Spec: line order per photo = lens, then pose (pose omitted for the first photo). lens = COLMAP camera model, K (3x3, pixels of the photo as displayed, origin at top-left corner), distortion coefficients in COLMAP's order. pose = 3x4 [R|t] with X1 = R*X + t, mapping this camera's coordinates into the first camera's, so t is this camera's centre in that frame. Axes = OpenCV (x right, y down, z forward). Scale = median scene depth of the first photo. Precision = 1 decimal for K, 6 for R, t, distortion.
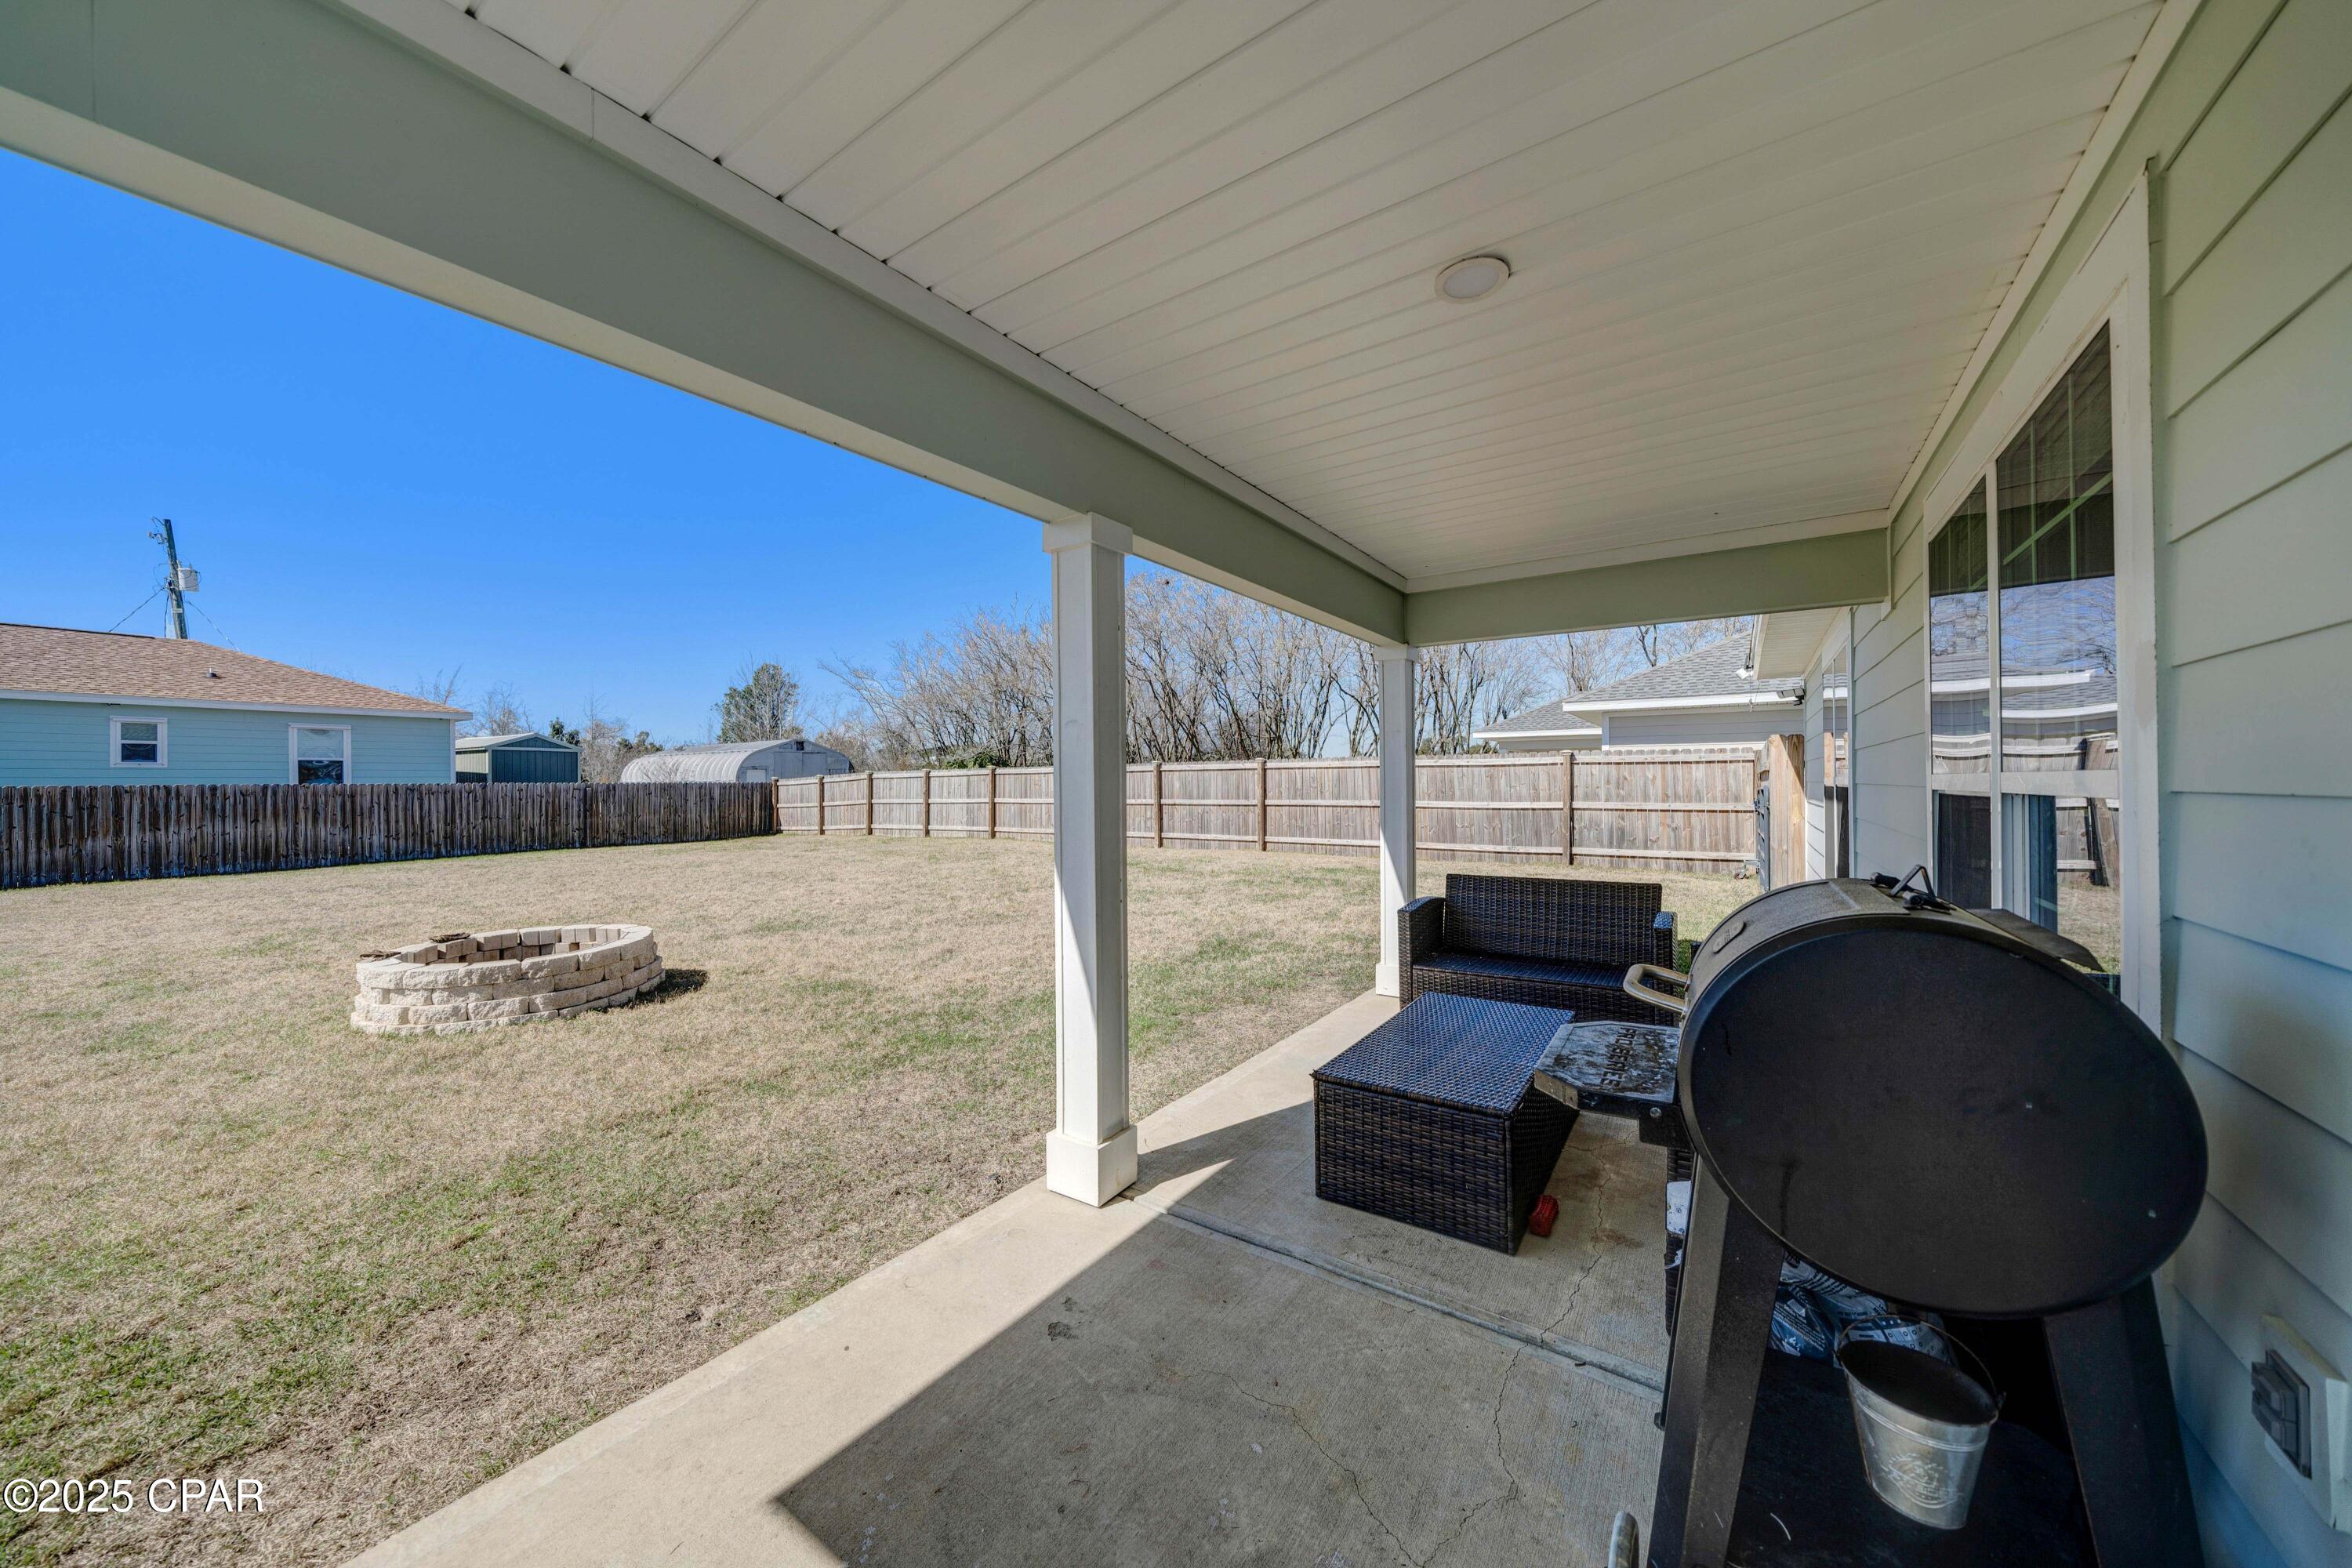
lens RADIAL K [[818.2, 0, 1174.3], [0, 818.2, 787.1], [0, 0, 1]] dist [-0.005402, -0.000160]
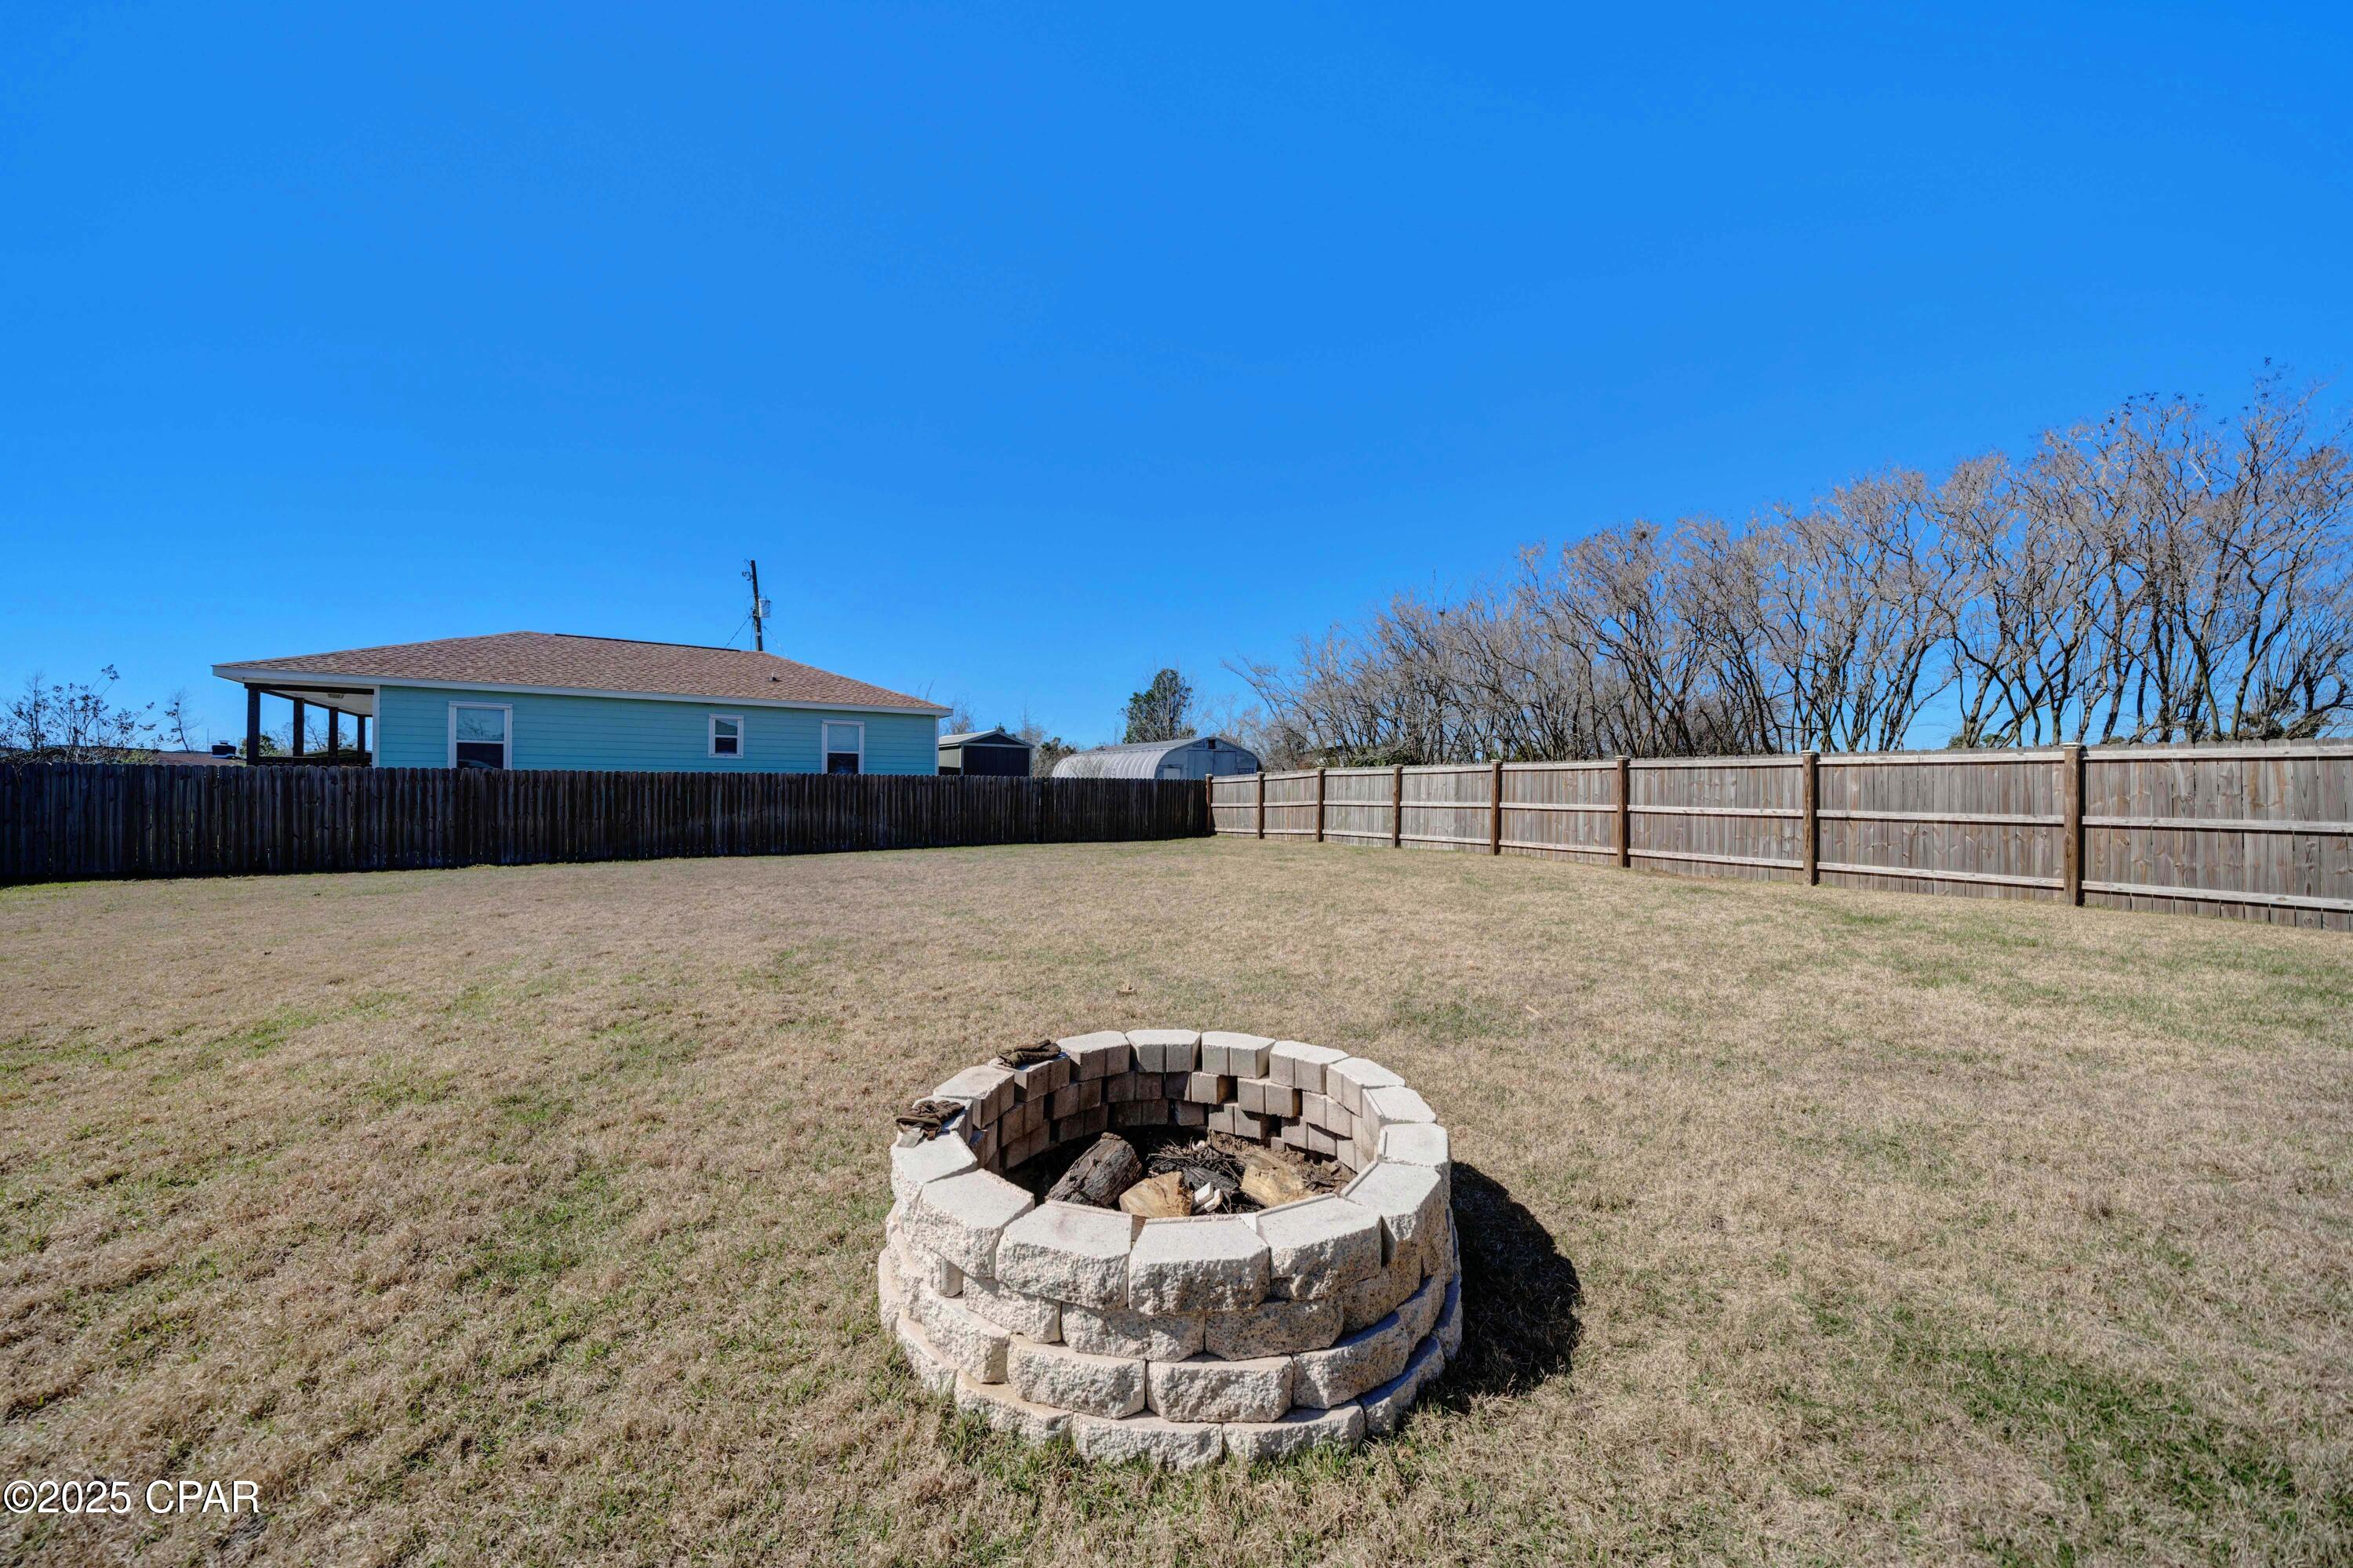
lens RADIAL K [[818.5, 0, 1170.3], [0, 818.5, 788.1], [0, 0, 1]] dist [-0.005402, -0.000160]
pose [[0.909144, 0.016694, -0.416147, -0.166245], [-0.018595, 0.999827, -0.000515, 0.006084], [0.416066, 0.008207, 0.909297, 0.159487]]
